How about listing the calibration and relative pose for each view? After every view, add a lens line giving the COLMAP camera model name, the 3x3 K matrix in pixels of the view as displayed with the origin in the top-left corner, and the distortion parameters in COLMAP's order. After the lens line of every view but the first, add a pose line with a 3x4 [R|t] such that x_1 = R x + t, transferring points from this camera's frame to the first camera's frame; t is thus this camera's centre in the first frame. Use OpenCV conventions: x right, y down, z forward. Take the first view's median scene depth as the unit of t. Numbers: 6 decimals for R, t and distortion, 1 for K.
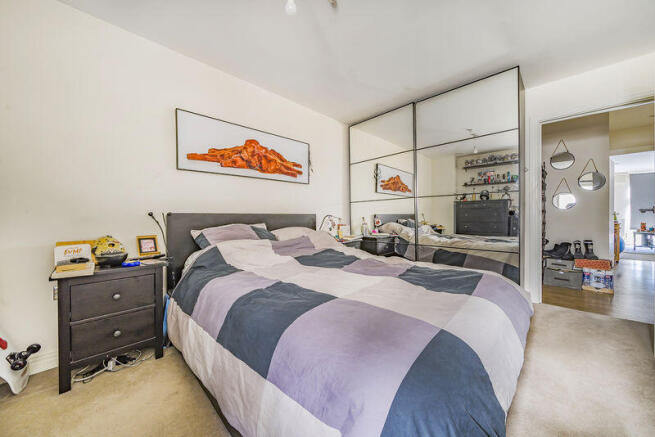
lens RADIAL K [[244.4, 0, 328.1], [0, 244.4, 217.8], [0, 0, 1]] dist [-0.000027, 0.000005]
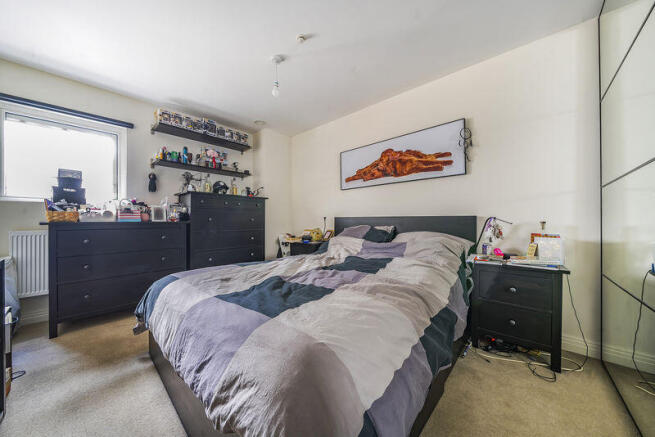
lens RADIAL K [[224.8, 0, 328.3], [0, 224.8, 220.2], [0, 0, 1]] dist [-0.000496, -0.000012]
pose [[0.017182, 0.009215, -0.999810, 0.672551], [-0.000126, 0.999958, 0.009214, -0.010123], [0.999852, -0.000033, 0.017183, 0.688027]]
